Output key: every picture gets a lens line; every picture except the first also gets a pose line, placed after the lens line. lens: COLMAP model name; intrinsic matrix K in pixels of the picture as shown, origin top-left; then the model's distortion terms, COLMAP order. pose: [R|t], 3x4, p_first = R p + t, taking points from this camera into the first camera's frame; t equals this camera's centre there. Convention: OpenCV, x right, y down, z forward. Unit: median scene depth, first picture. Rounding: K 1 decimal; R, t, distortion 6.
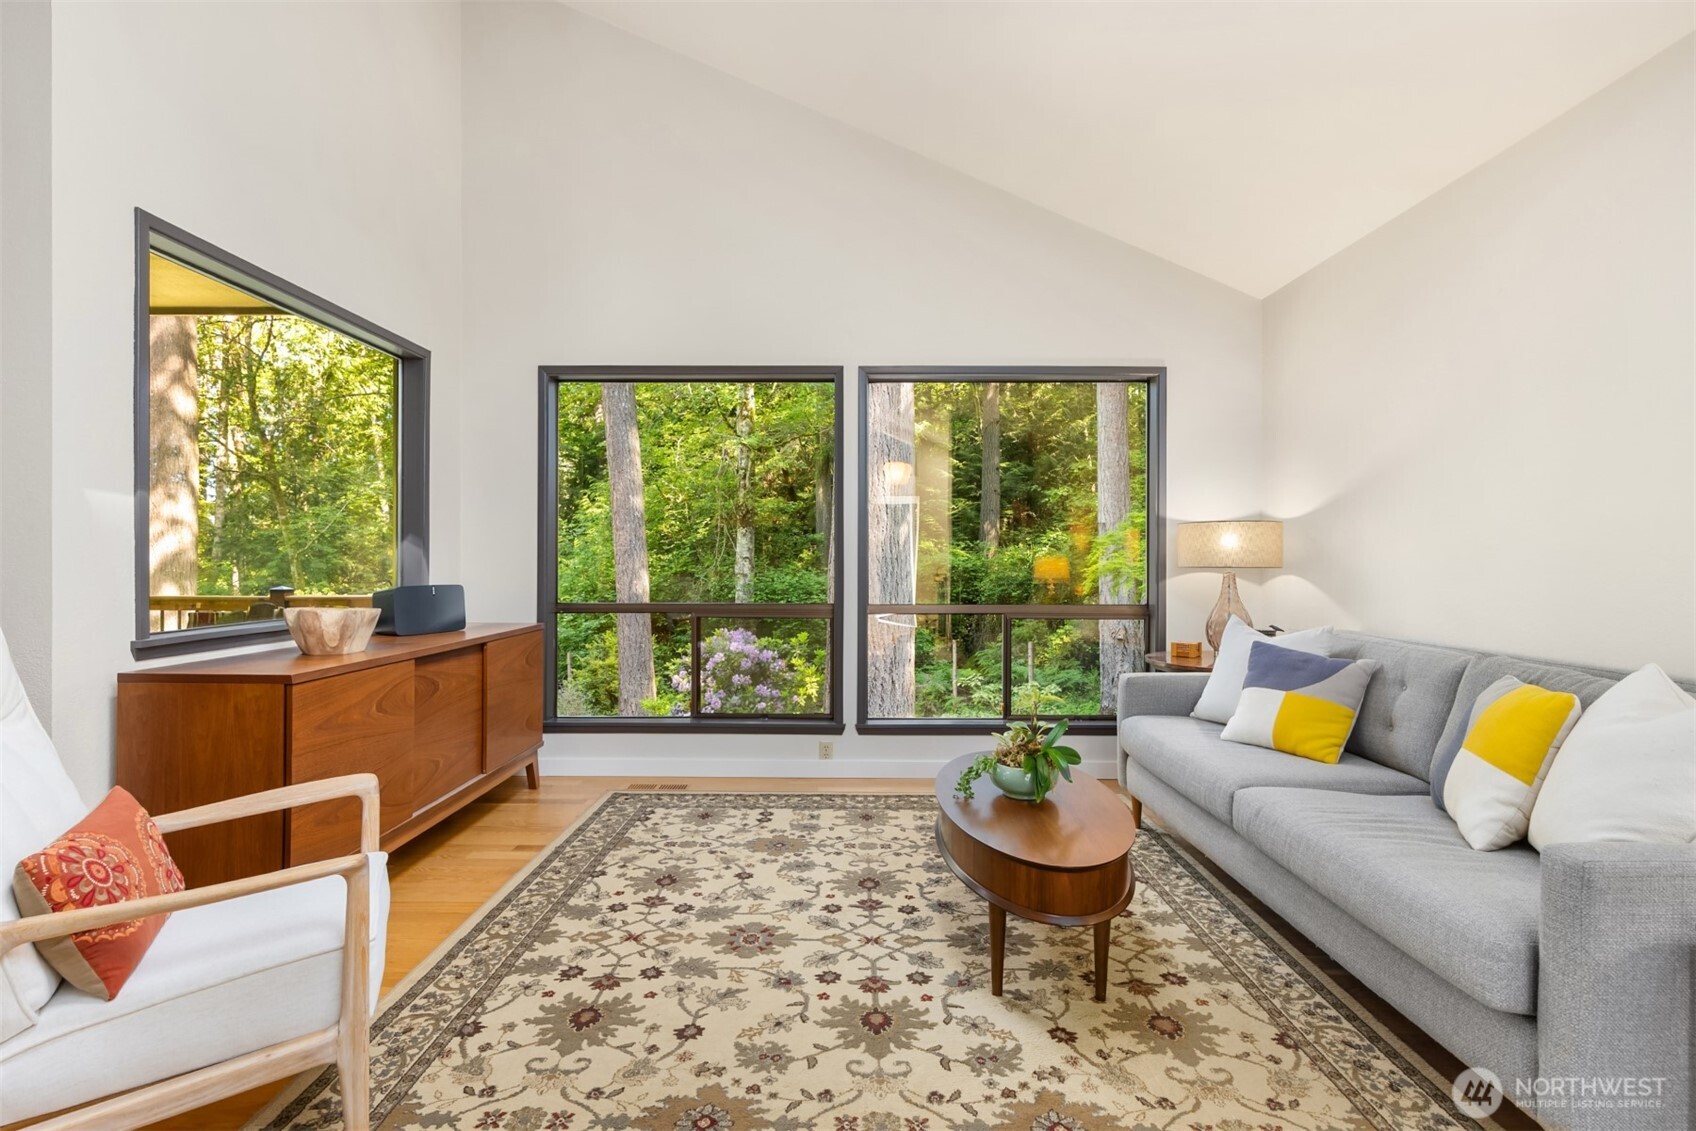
lens RADIAL K [[827.1, 0, 839.9], [0, 827.1, 559.3], [0, 0, 1]] dist [0.000377, -0.000681]
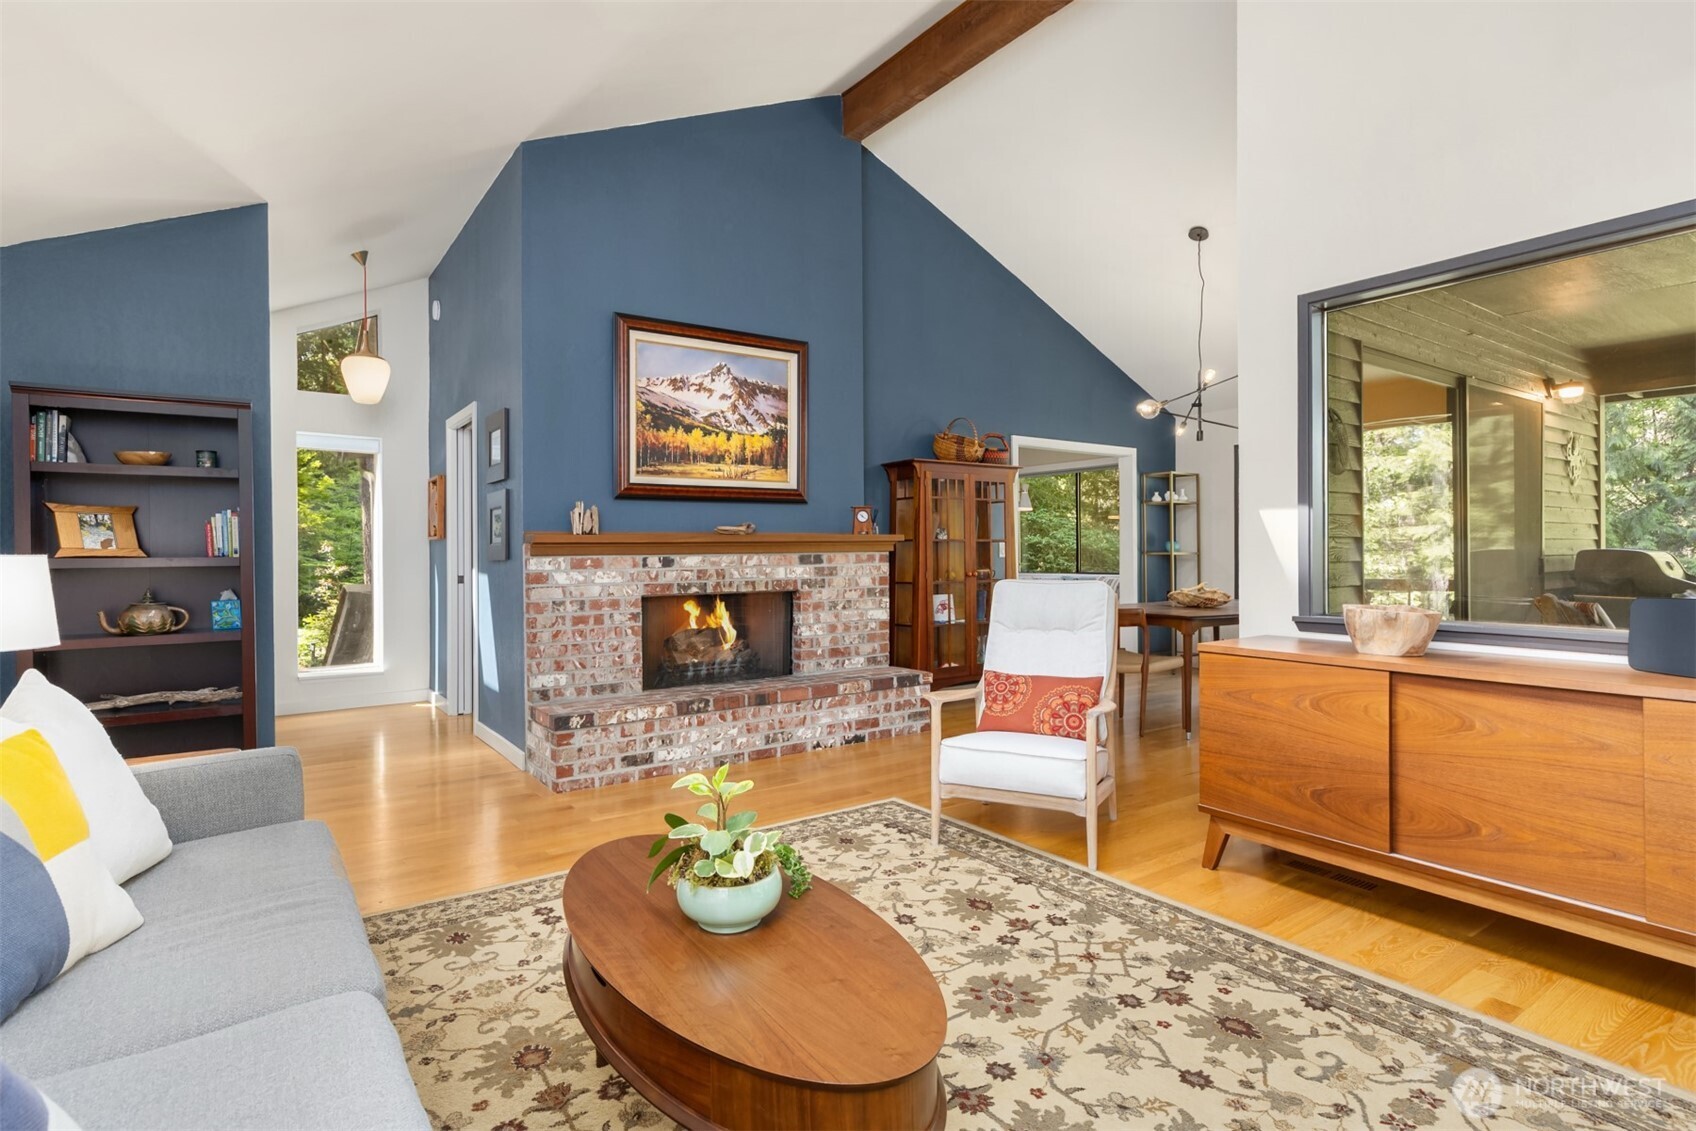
lens RADIAL K [[873.2, 0, 842.9], [0, 873.2, 560.1], [0, 0, 1]] dist [0.001317, 0.000096]
pose [[-0.808021, 0.003125, -0.589146, 0.529340], [-0.001311, 0.999974, 0.007103, -0.002263], [0.589153, 0.006512, -0.807996, 1.537195]]
